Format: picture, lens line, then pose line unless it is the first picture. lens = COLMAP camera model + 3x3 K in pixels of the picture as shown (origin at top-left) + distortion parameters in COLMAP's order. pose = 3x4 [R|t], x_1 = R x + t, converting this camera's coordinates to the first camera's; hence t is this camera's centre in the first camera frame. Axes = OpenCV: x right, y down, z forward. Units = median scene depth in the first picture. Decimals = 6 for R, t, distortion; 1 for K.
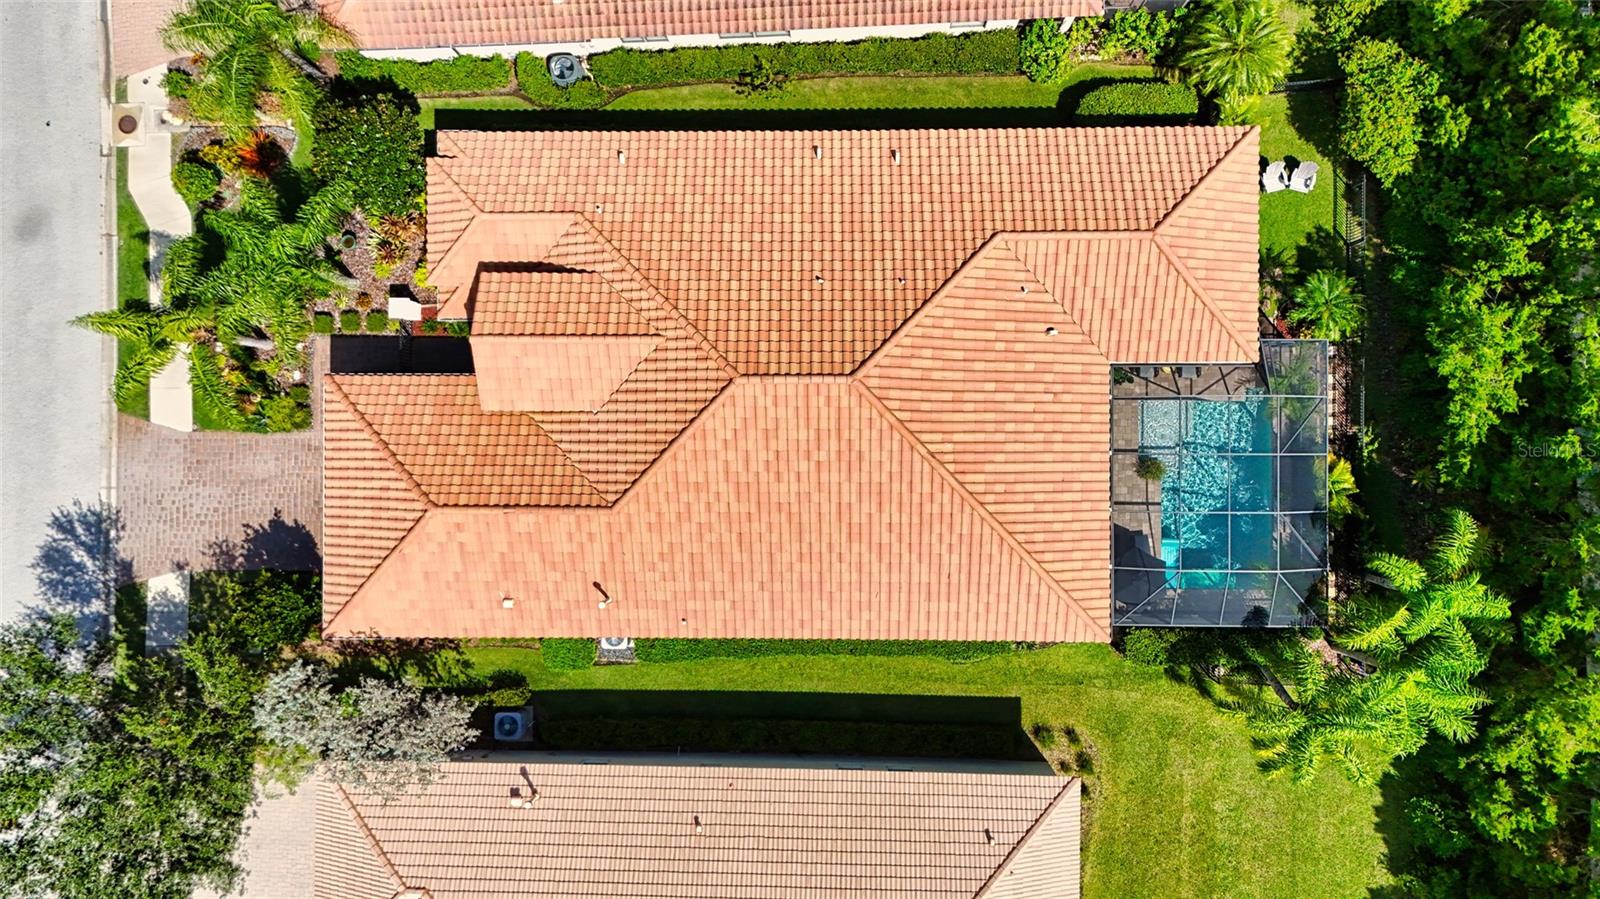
lens RADIAL K [[1172.0, 0, 789.6], [0, 1172.0, 450.8], [0, 0, 1]] dist [0.030542, -0.006842]
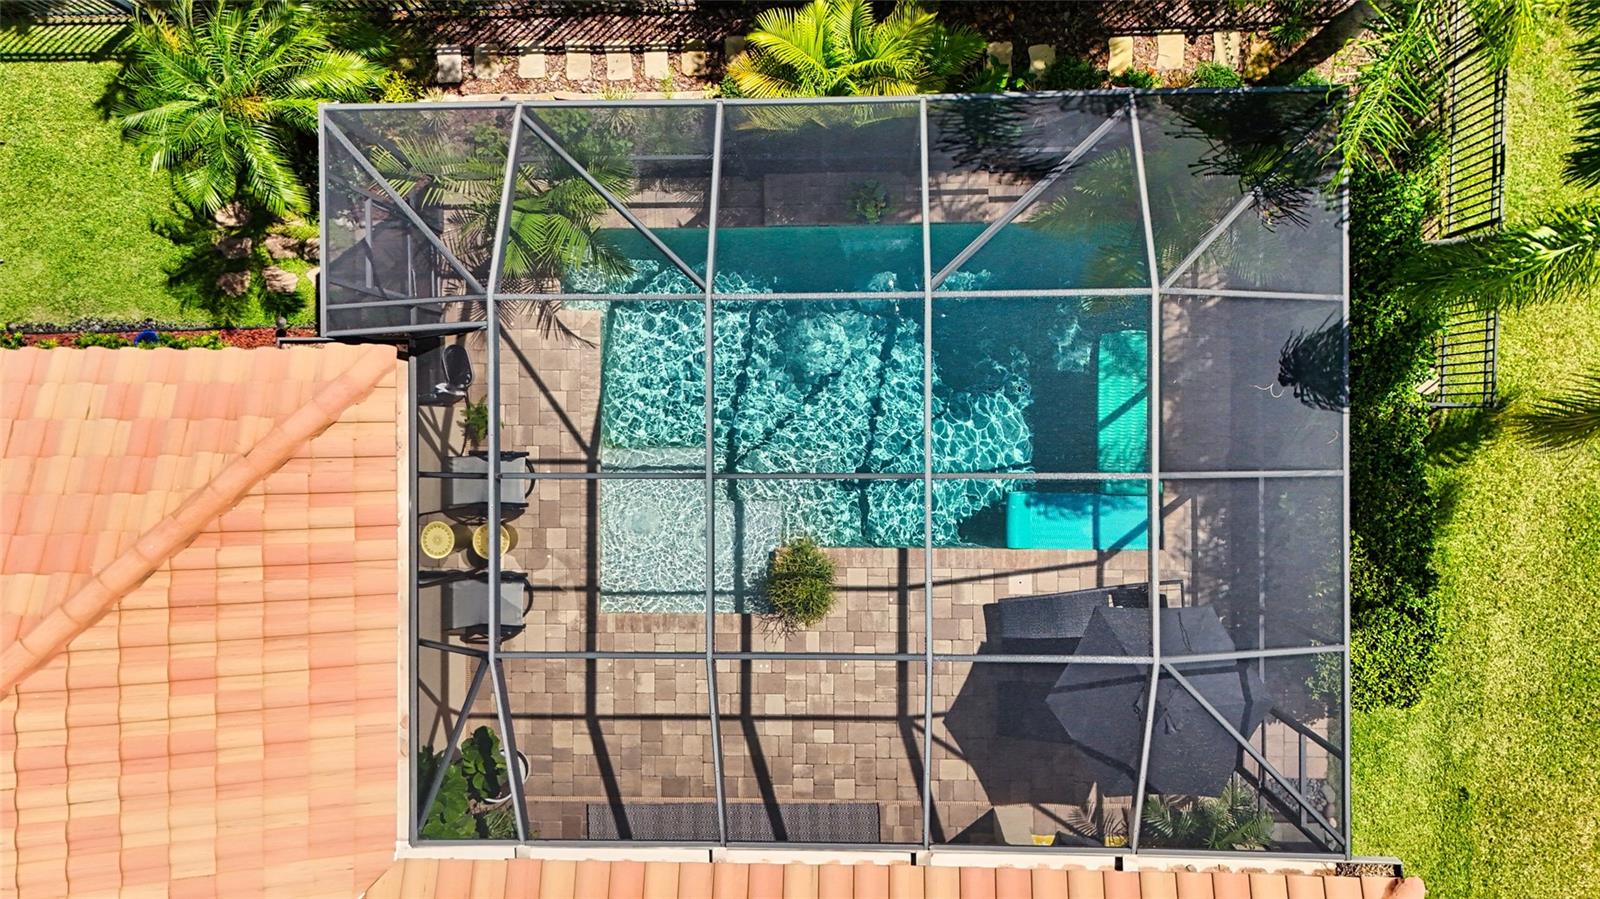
lens RADIAL K [[1172.0, 0, 789.6], [0, 1172.0, 450.8], [0, 0, 1]] dist [0.030542, -0.006842]
pose [[-0.002243, -0.999446, 0.033200, 0.335535], [0.998789, -0.003871, -0.049052, 0.029429], [0.049153, 0.033050, 0.998244, 0.669428]]
